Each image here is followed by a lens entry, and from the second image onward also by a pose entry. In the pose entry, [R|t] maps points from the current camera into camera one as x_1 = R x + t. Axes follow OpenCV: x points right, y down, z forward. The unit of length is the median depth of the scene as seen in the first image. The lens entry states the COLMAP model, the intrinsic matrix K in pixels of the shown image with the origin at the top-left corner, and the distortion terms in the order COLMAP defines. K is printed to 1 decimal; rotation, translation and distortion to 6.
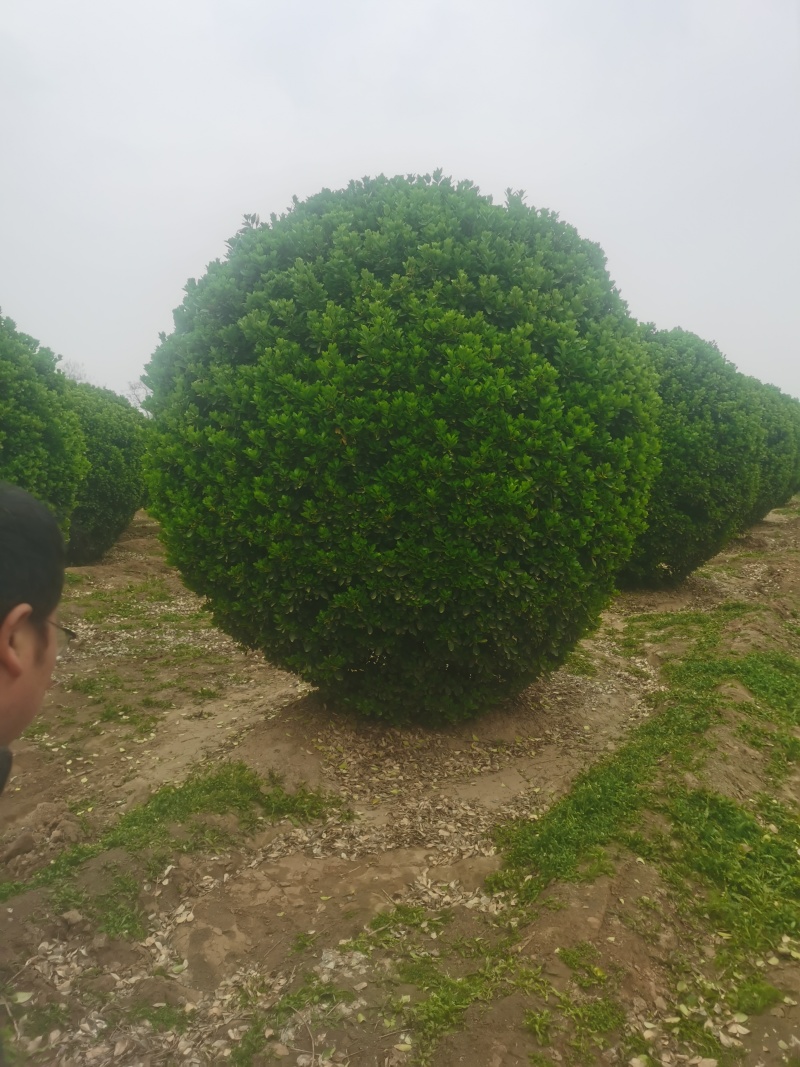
lens RADIAL K [[836.6, 0, 402.0], [0, 836.6, 535.8], [0, 0, 1]] dist [0.052458, 0.000124]
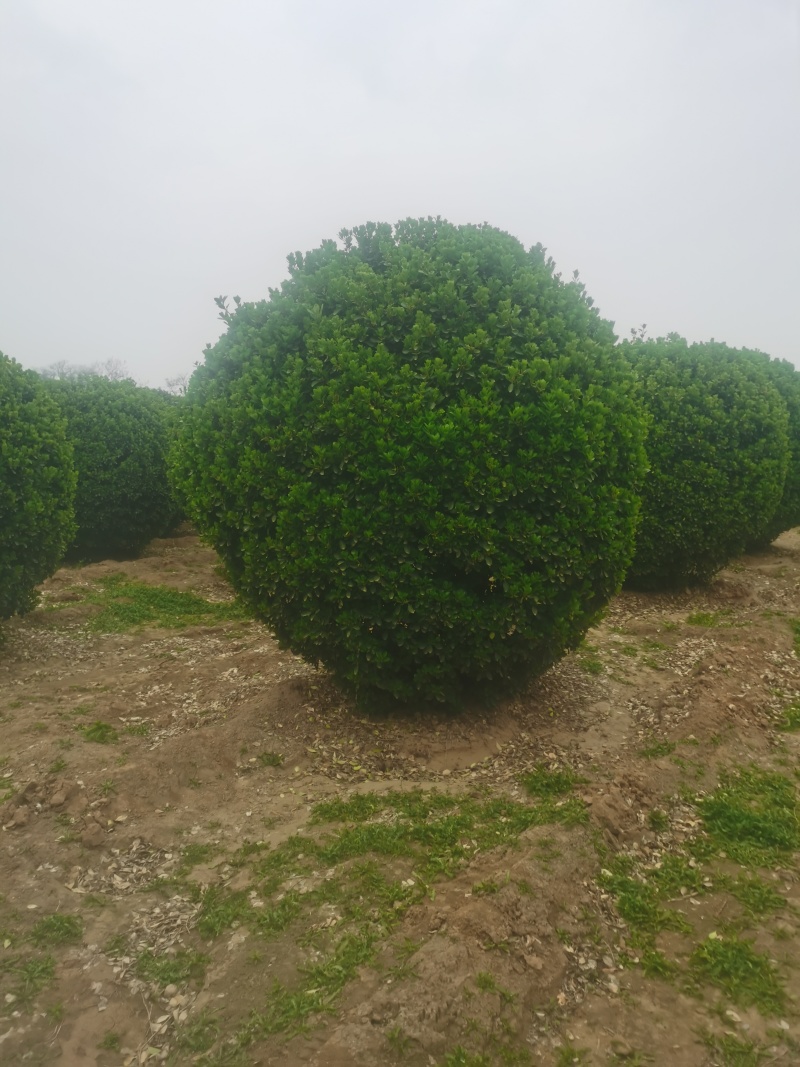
lens RADIAL K [[836.6, 0, 397.8], [0, 836.6, 530.5], [0, 0, 1]] dist [0.052458, 0.000124]
pose [[0.996593, 0.007943, -0.082094, 0.345062], [-0.008160, 0.999964, -0.002318, -0.058891], [0.082072, 0.002980, 0.996622, 0.510483]]
